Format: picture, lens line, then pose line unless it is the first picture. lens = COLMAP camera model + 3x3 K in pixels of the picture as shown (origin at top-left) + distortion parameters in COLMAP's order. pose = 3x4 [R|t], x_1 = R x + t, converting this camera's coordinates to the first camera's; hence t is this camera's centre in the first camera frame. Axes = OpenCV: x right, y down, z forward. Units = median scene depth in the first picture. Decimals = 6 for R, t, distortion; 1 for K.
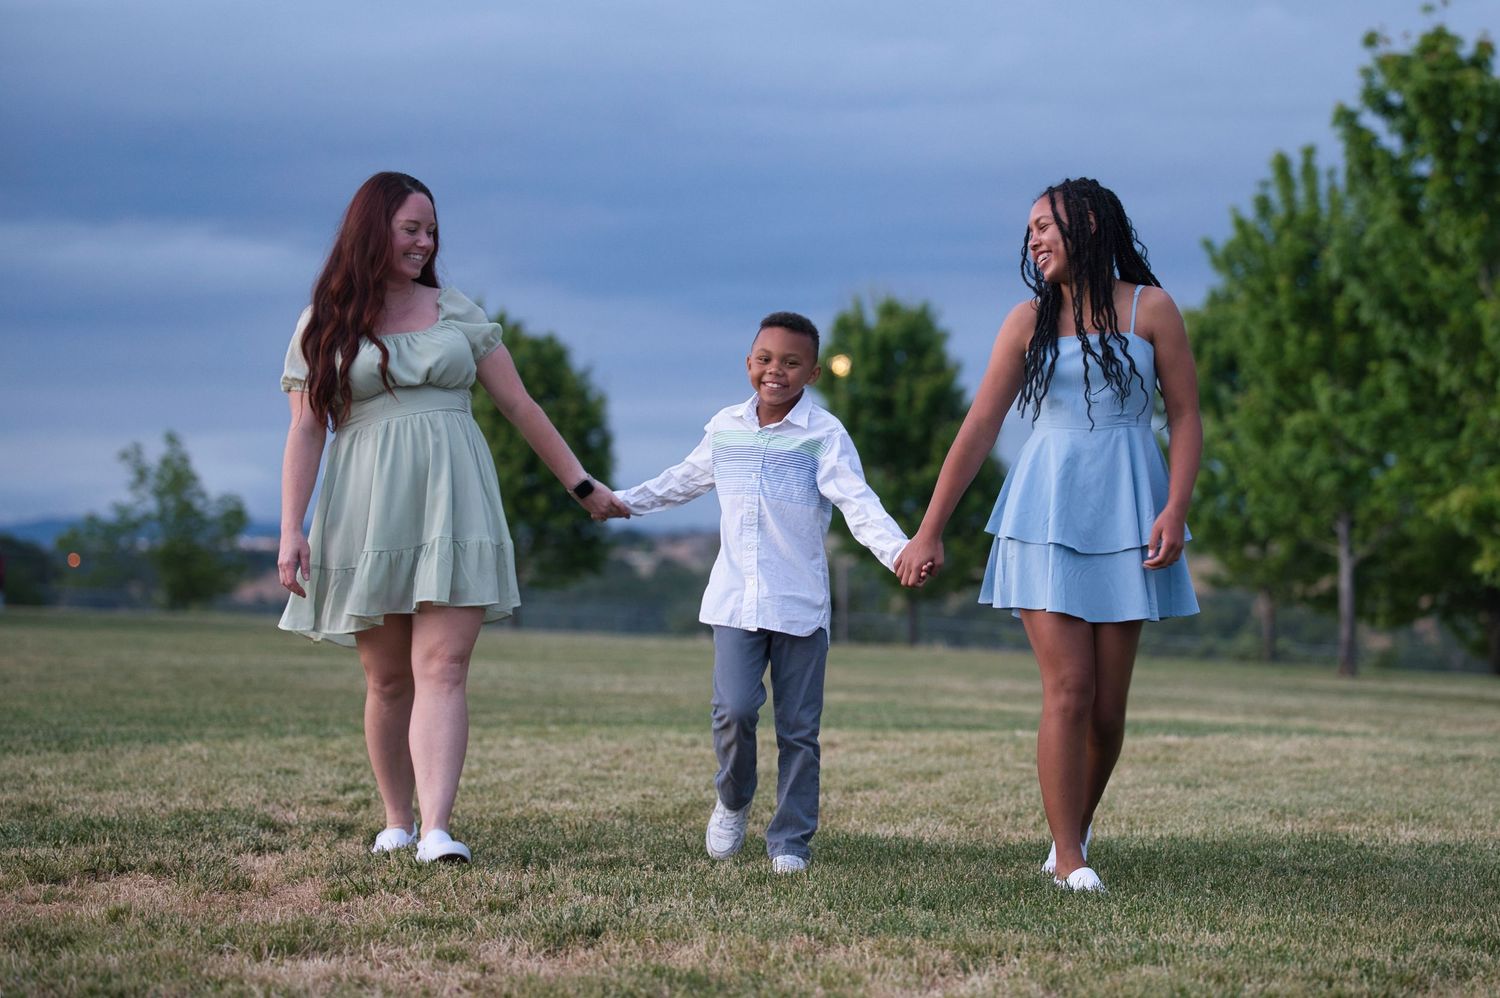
lens RADIAL K [[3986.2, 0, 747.1], [0, 3986.2, 495.3], [0, 0, 1]] dist [-0.068950, 0.000000]
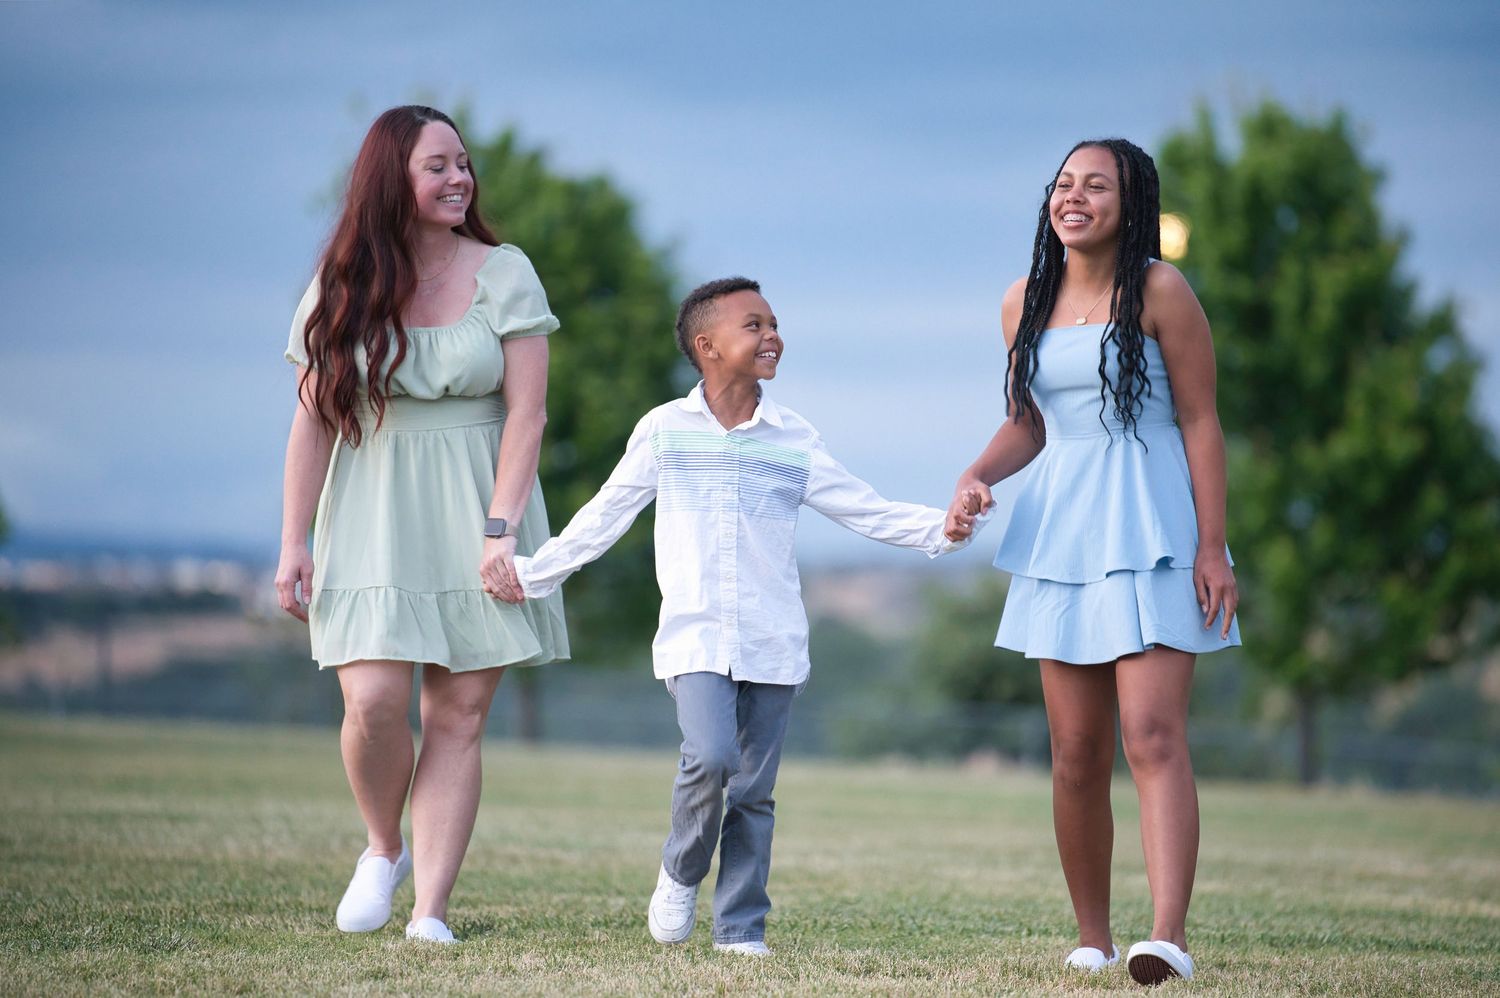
lens RADIAL K [[8854.9, 0, 751.0], [0, 8854.9, 505.6], [0, 0, 1]] dist [0.802613, 0.000000]
pose [[0.999437, 0.011652, -0.031457, 0.006147], [-0.011488, 0.999920, 0.005376, -0.003483], [0.031517, -0.005012, 0.999491, -0.140257]]
